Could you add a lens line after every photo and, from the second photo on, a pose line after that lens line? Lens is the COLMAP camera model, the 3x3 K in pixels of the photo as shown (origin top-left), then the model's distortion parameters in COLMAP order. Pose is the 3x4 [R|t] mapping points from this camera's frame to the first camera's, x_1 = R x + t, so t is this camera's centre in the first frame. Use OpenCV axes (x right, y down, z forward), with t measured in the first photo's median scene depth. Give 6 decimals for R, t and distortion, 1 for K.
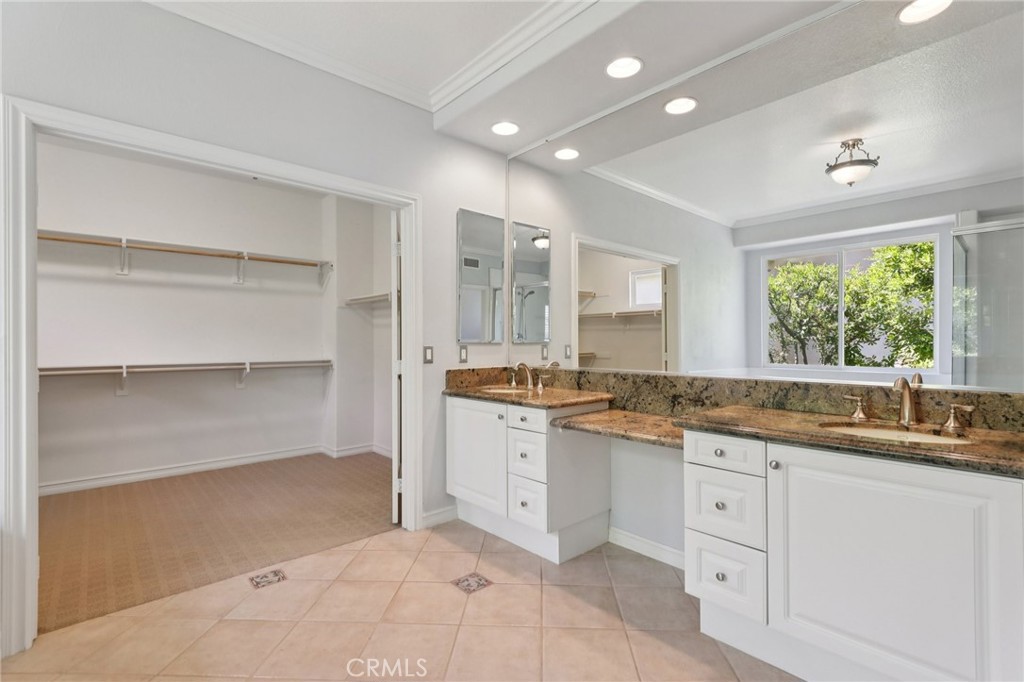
lens RADIAL K [[466.5, 0, 512.5], [0, 466.5, 344.6], [0, 0, 1]] dist [0.043782, -0.027821]
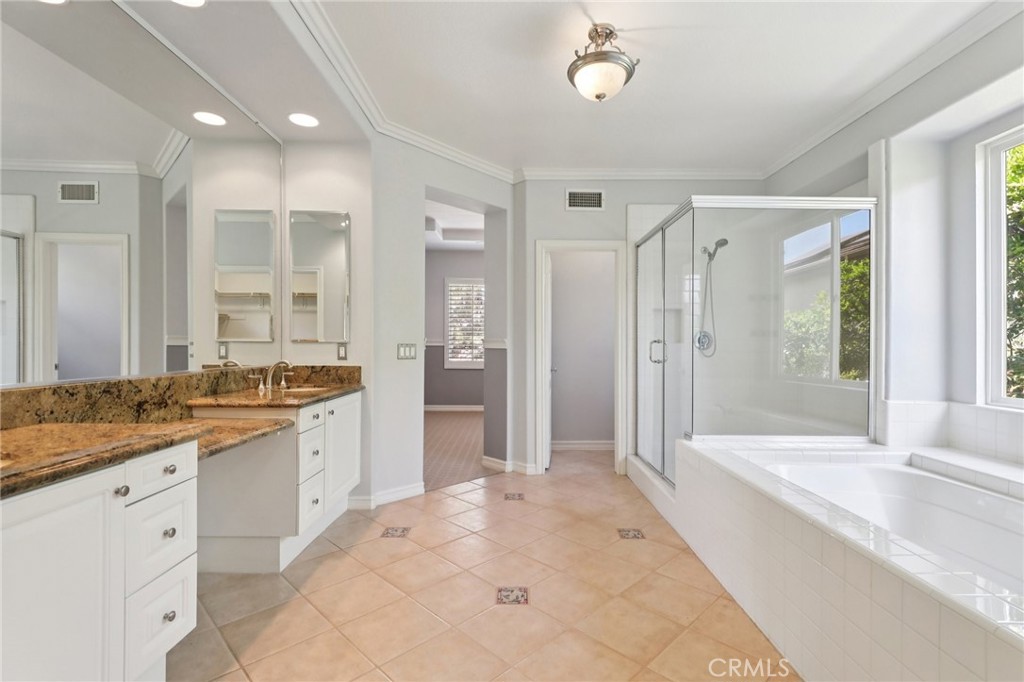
lens RADIAL K [[476.2, 0, 528.7], [0, 476.2, 346.0], [0, 0, 1]] dist [0.000586, 0.000178]
pose [[-0.761594, -0.002157, 0.648051, -0.713120], [-0.001039, 0.999997, 0.002107, 0.007253], [-0.648054, 0.000931, -0.761594, 1.201131]]
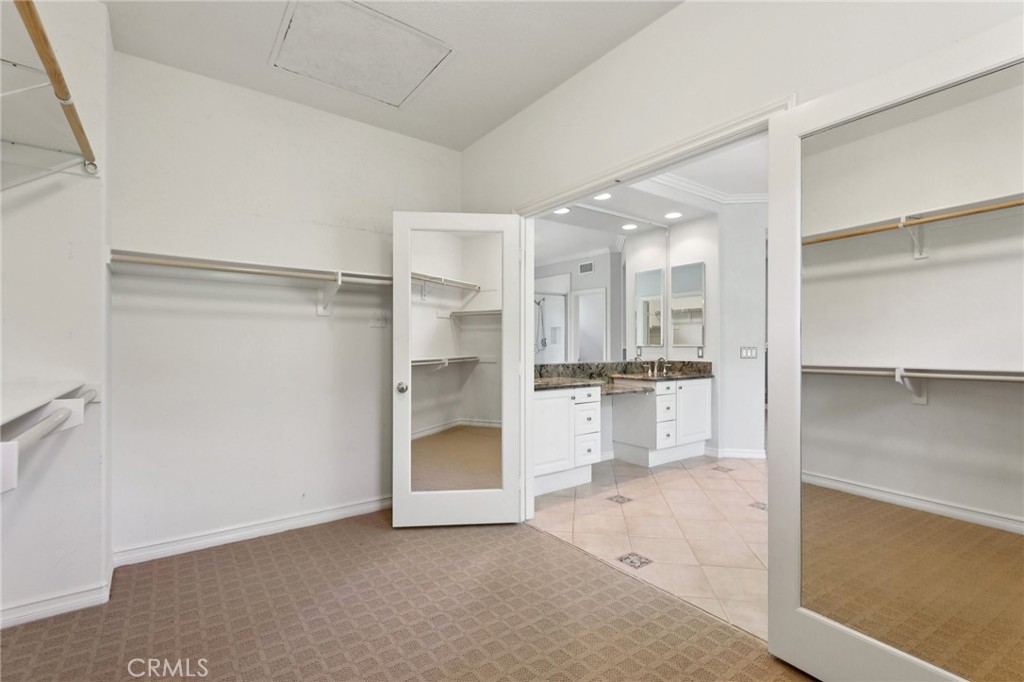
lens RADIAL K [[466.5, 0, 512.5], [0, 466.5, 344.6], [0, 0, 1]] dist [0.043782, -0.027821]
pose [[0.096537, 0.005851, 0.995312, -1.585589], [0.002346, 0.999979, -0.006106, 0.002336], [-0.995327, 0.002924, 0.096522, 1.141588]]
